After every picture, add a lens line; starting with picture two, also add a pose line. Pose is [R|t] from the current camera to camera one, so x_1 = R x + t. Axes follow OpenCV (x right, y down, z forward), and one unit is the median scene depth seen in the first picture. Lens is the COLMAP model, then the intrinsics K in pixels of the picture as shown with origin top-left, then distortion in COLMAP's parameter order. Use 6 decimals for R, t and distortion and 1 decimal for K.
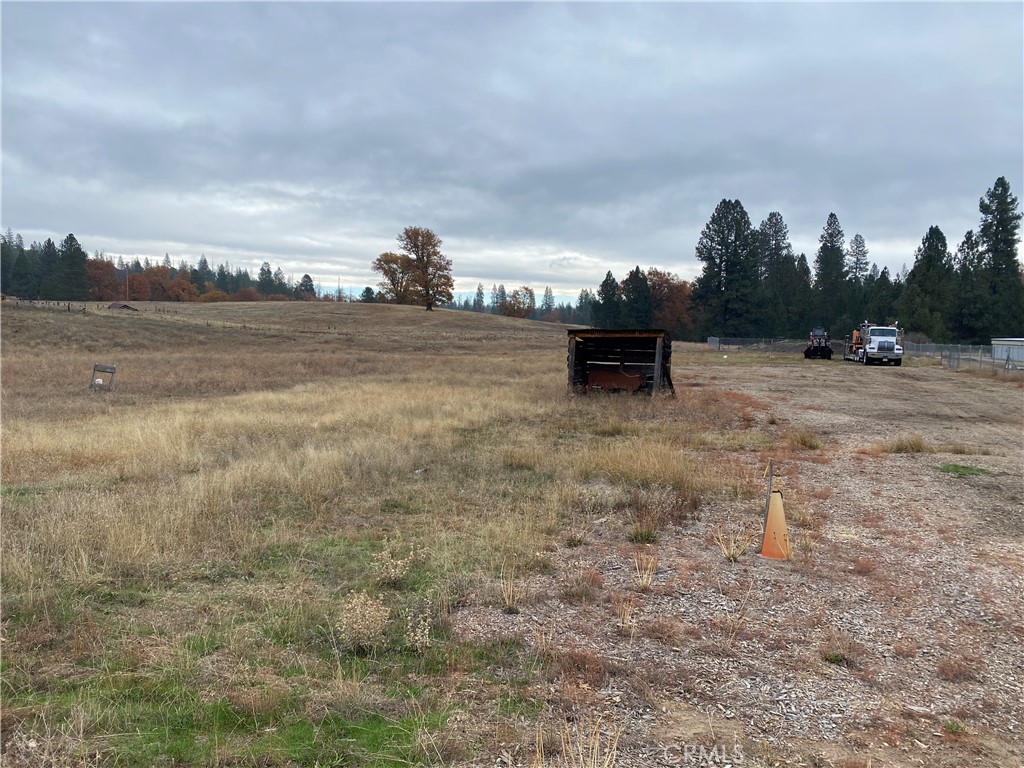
lens RADIAL K [[803.7, 0, 502.3], [0, 803.7, 393.4], [0, 0, 1]] dist [0.055884, -0.075874]
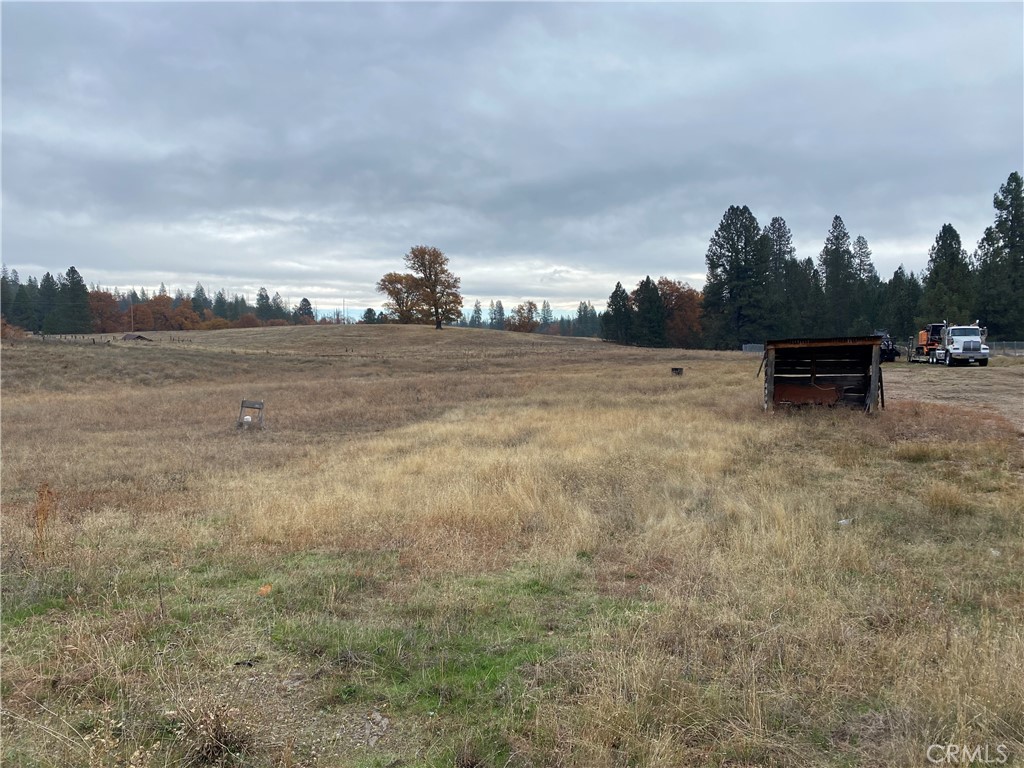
lens RADIAL K [[803.7, 0, 499.2], [0, 803.7, 392.8], [0, 0, 1]] dist [0.055884, -0.075874]
pose [[0.999160, -0.040671, 0.005097, -0.024785], [0.040765, 0.998967, -0.020079, -0.001597], [-0.004275, 0.020270, 0.999785, 0.010166]]
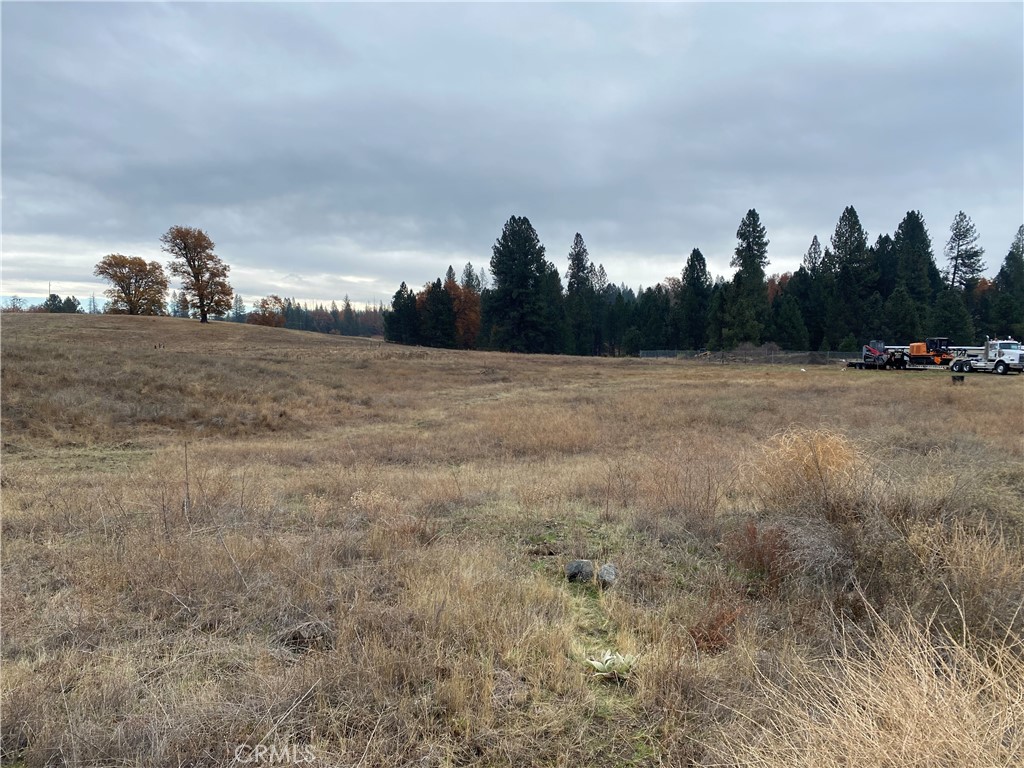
lens RADIAL K [[803.7, 0, 507.6], [0, 803.7, 393.1], [0, 0, 1]] dist [0.055884, -0.075874]
pose [[0.899390, -0.043913, 0.434936, -0.180951], [0.048906, 0.998803, -0.000289, -0.011383], [-0.434403, 0.021531, 0.900461, 0.073227]]
